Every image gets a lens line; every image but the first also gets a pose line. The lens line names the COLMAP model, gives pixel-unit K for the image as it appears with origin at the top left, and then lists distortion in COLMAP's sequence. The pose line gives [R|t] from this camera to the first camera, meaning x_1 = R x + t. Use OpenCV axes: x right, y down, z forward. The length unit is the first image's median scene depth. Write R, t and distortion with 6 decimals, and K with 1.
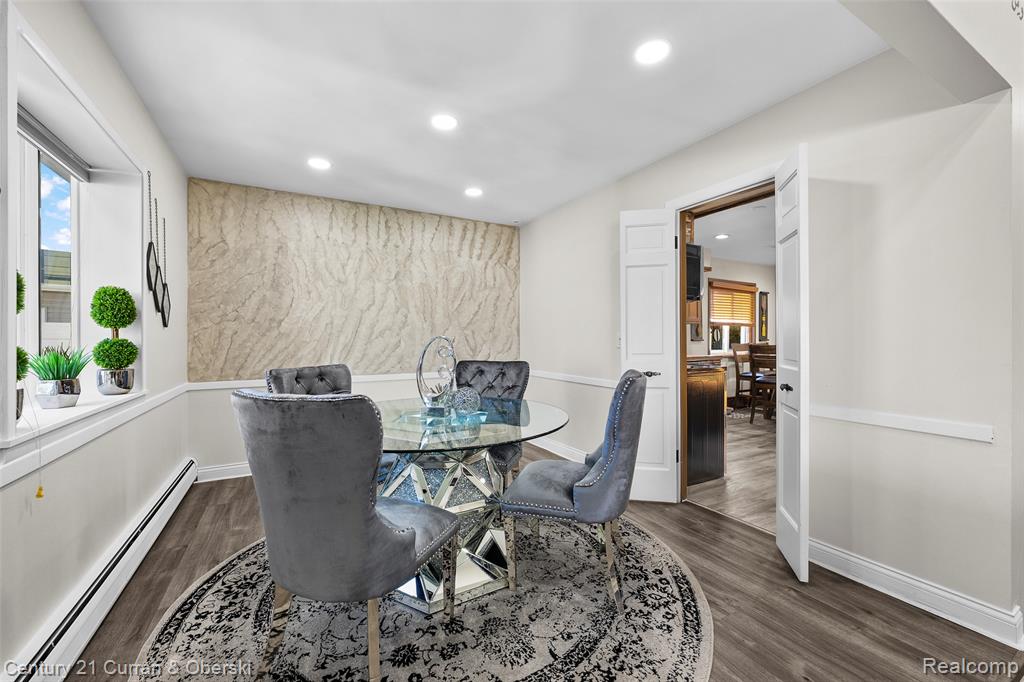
lens RADIAL K [[409.4, 0, 512.0], [0, 409.4, 341.0], [0, 0, 1]] dist [-0.000471, 0.000034]
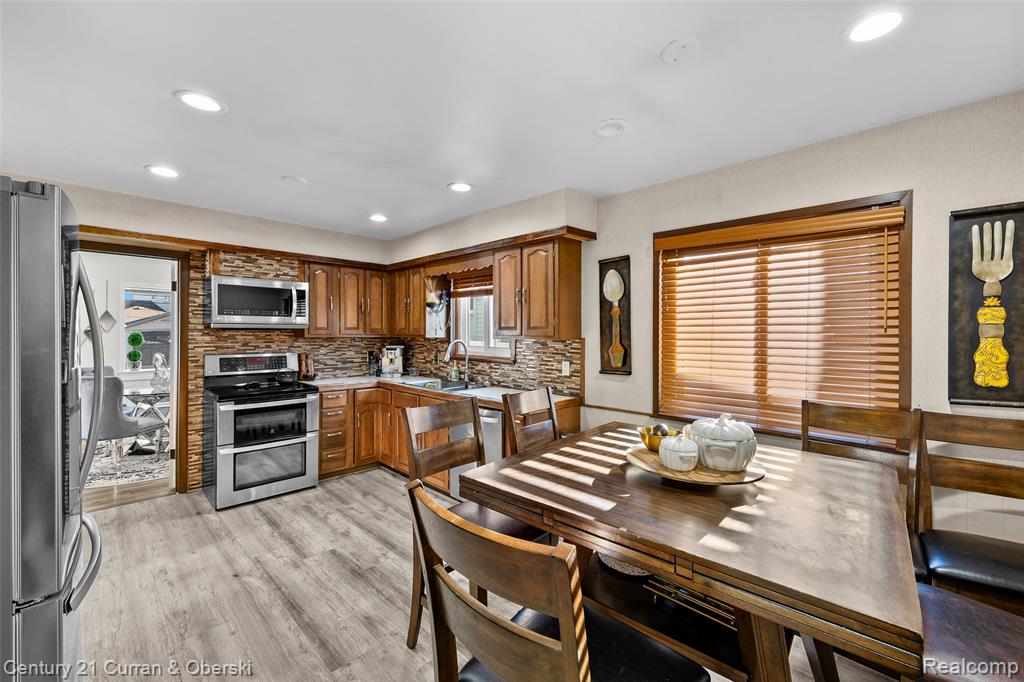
lens RADIAL K [[409.4, 0, 512.0], [0, 409.4, 341.0], [0, 0, 1]] dist [-0.000471, 0.000034]
pose [[0.300749, 0.020998, -0.953472, 0.762985], [-0.001377, 0.999766, 0.021584, -0.044652], [0.953702, -0.005178, 0.300708, 0.652395]]
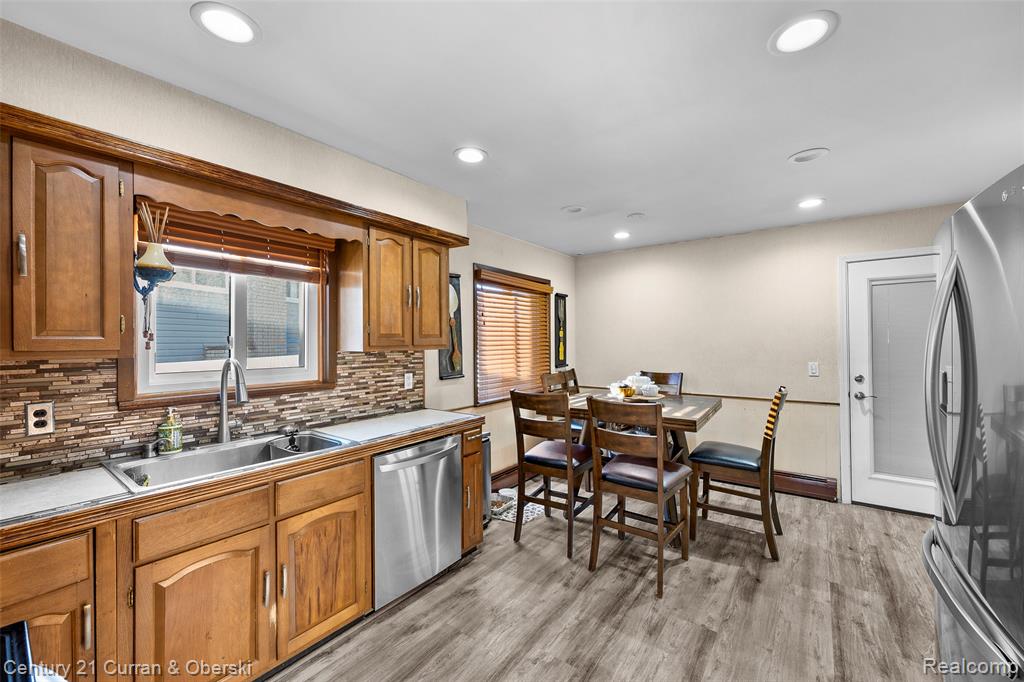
lens RADIAL K [[409.4, 0, 512.0], [0, 409.4, 341.0], [0, 0, 1]] dist [-0.000471, 0.000034]
pose [[0.910475, -0.006692, 0.413510, 0.267255], [0.007987, 0.999967, -0.001402, -0.043159], [-0.413487, 0.004579, 0.910498, 0.427426]]
